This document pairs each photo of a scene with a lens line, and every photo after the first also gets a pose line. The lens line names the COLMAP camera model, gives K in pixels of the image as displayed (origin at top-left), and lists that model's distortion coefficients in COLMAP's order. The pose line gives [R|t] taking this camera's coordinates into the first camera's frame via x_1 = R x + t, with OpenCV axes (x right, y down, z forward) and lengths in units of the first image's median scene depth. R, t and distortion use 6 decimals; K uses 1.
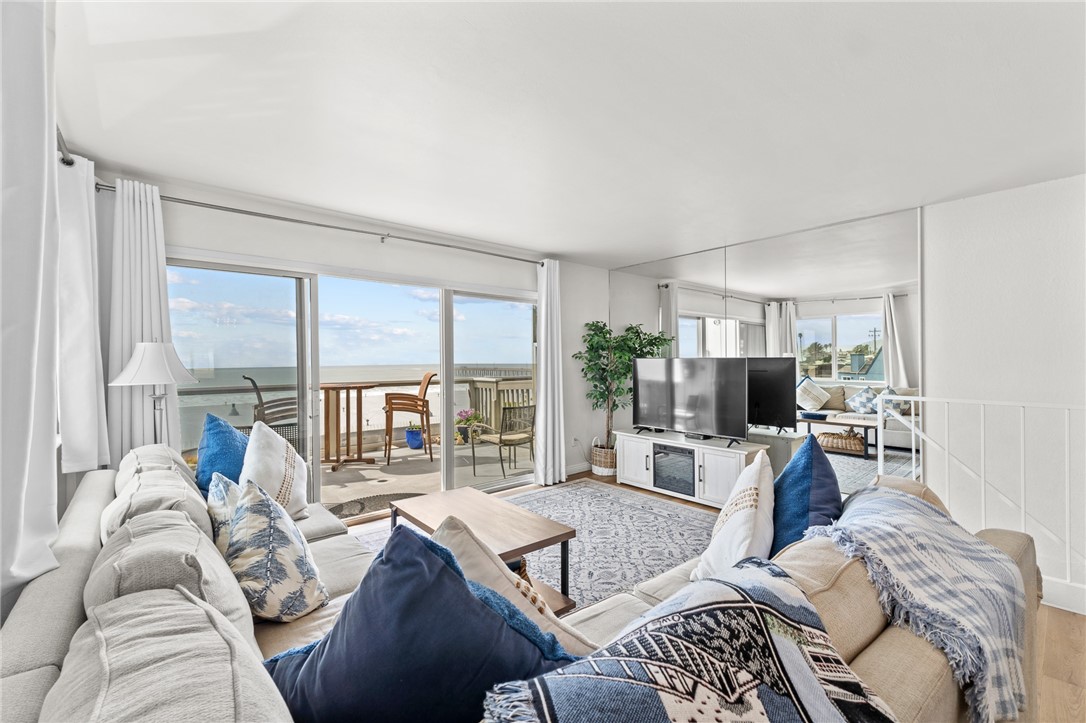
lens RADIAL K [[460.9, 0, 543.0], [0, 460.9, 361.5], [0, 0, 1]] dist [0.009651, -0.000017]
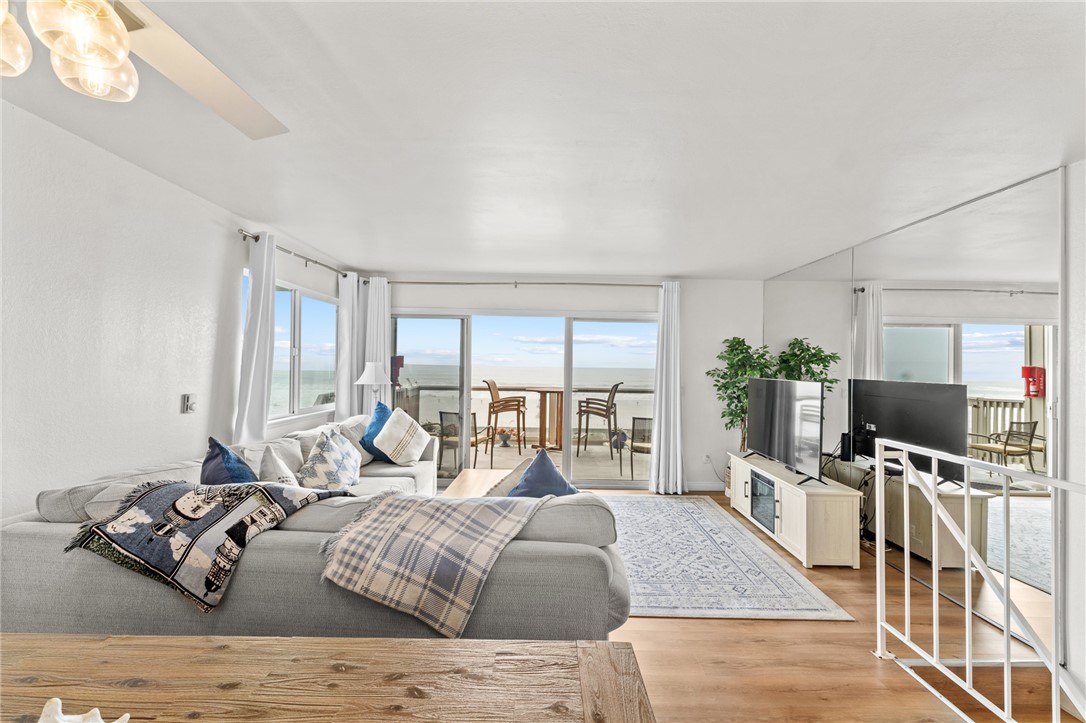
lens RADIAL K [[455.8, 0, 543.0], [0, 455.8, 361.5], [0, 0, 1]] dist [-0.000042, 0.000043]
pose [[0.754990, 0.013210, -0.655604, 0.521146], [-0.022045, 0.999743, -0.005242, -0.027121], [0.655366, 0.018411, 0.755087, 0.023649]]
